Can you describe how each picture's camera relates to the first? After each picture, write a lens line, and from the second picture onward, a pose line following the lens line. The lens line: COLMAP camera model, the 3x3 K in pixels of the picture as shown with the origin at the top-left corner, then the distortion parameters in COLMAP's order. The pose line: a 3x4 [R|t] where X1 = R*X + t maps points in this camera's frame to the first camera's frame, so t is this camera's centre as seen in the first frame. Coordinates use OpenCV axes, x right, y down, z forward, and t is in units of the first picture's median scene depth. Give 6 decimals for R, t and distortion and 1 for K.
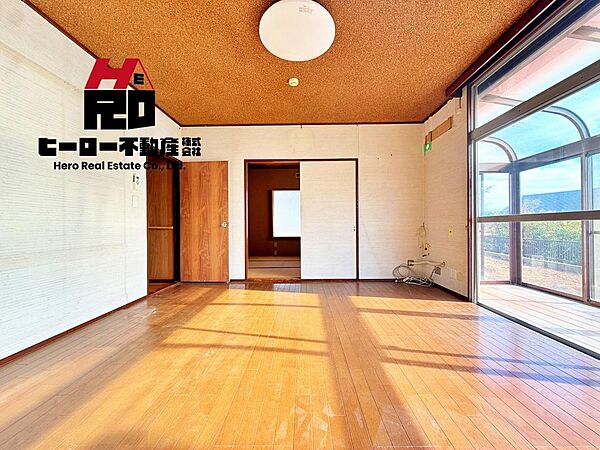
lens RADIAL K [[241.6, 0, 302.4], [0, 241.6, 226.0], [0, 0, 1]] dist [0.002046, -0.000183]
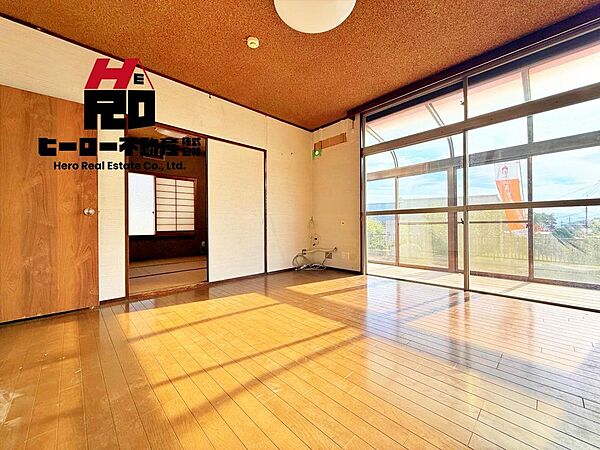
lens RADIAL K [[241.6, 0, 298.4], [0, 241.6, 224.7], [0, 0, 1]] dist [0.002046, -0.000183]
pose [[0.716393, 0.001892, 0.697694, -0.406069], [0.004052, 0.999968, -0.006873, 0.036029], [-0.697685, 0.007751, 0.716363, 0.231251]]
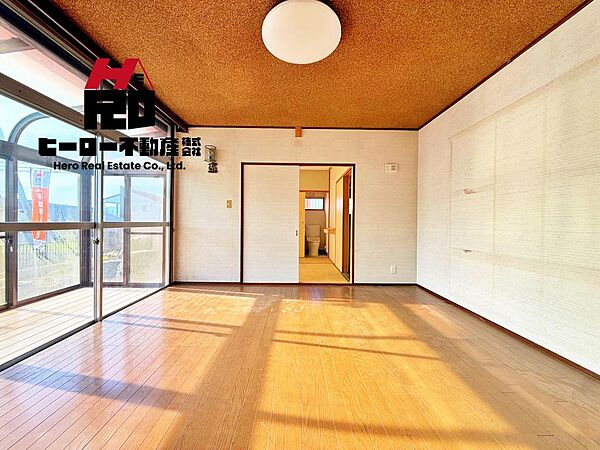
lens RADIAL K [[241.6, 0, 300.0], [0, 241.6, 224.1], [0, 0, 1]] dist [0.002046, -0.000183]
pose [[-0.999708, -0.003359, -0.023920, 0.003180], [-0.003523, 0.999971, 0.006792, -0.032657], [0.023896, 0.006874, -0.999691, 1.141324]]
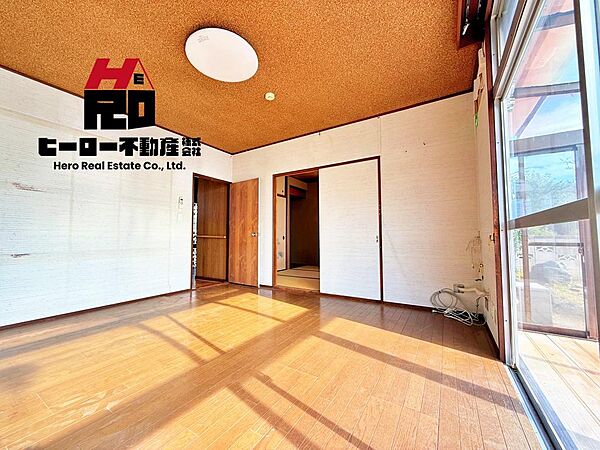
lens RADIAL K [[241.6, 0, 299.0], [0, 241.6, 224.9], [0, 0, 1]] dist [0.002046, -0.000183]
pose [[0.850082, -0.022375, -0.526174, 0.478952], [-0.004841, 0.998723, -0.050291, 0.005671], [0.526628, 0.045299, 0.848888, 0.166802]]
